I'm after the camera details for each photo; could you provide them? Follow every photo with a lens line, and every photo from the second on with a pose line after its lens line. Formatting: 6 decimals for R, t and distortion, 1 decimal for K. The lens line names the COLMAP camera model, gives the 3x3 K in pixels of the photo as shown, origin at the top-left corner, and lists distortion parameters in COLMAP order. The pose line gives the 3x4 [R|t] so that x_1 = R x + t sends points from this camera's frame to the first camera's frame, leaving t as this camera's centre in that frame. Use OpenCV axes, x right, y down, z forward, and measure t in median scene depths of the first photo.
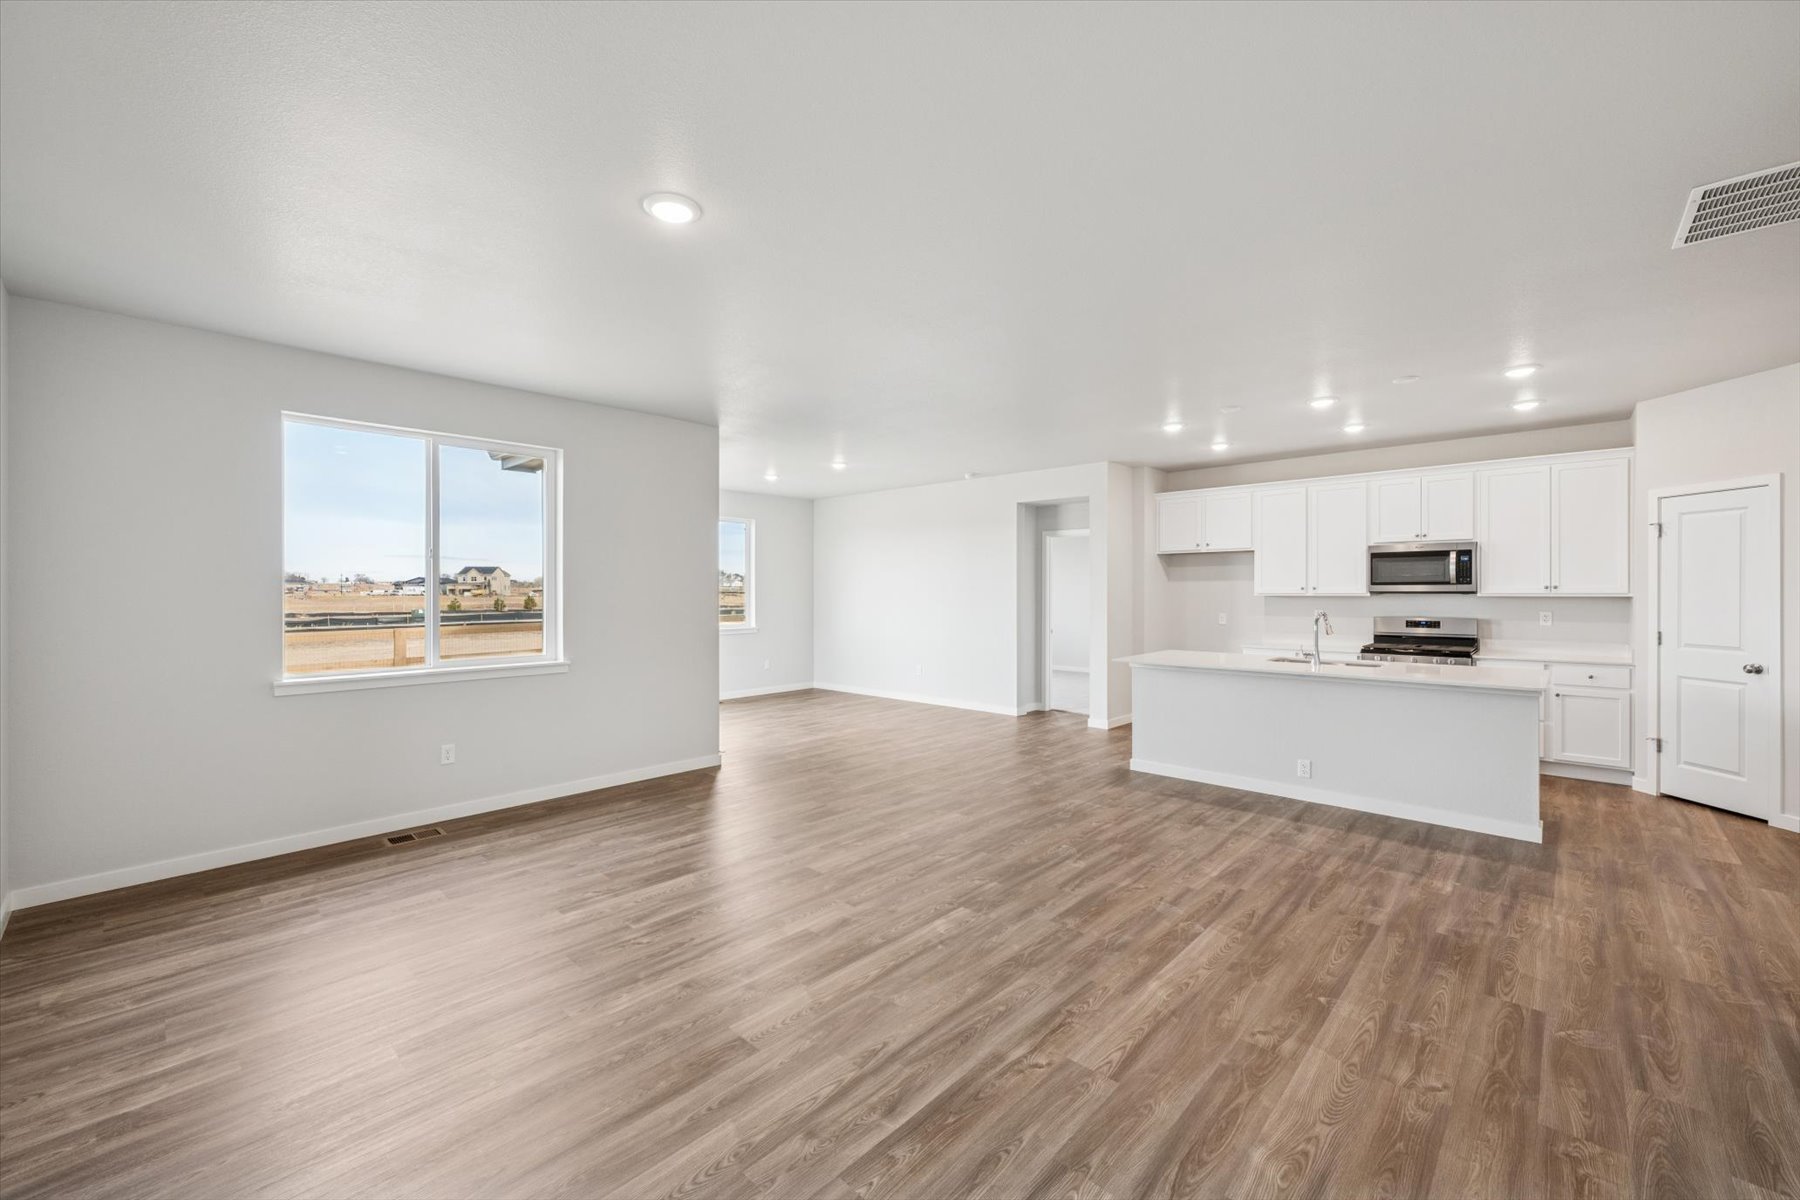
lens RADIAL K [[716.6, 0, 900.8], [0, 716.6, 591.4], [0, 0, 1]] dist [-0.000567, -0.000040]
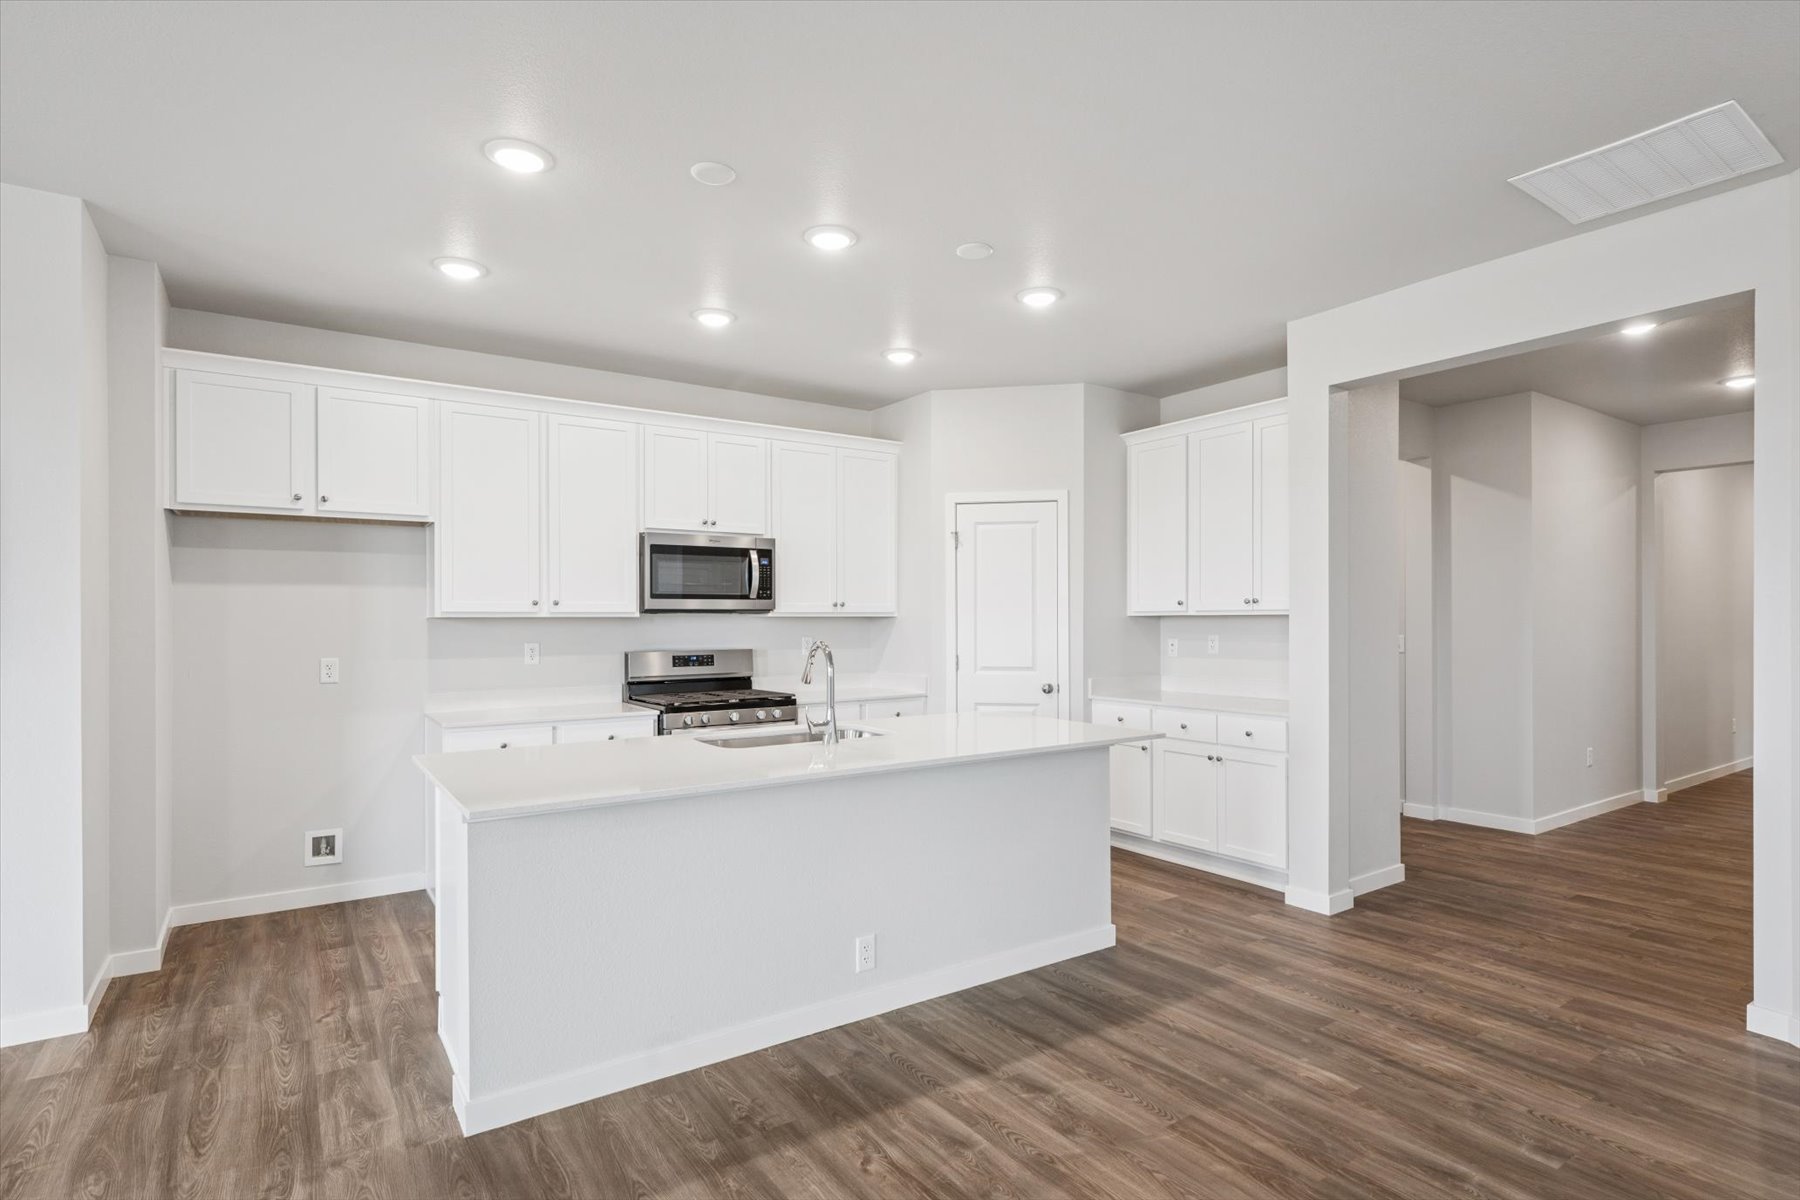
lens RADIAL K [[920.6, 0, 916.2], [0, 920.6, 618.9], [0, 0, 1]] dist [0.001722, 0.000040]
pose [[0.203892, 0.002879, 0.978989, -0.060382], [0.004975, 0.999980, -0.003977, 0.016654], [-0.978981, 0.005681, 0.203874, 0.841659]]
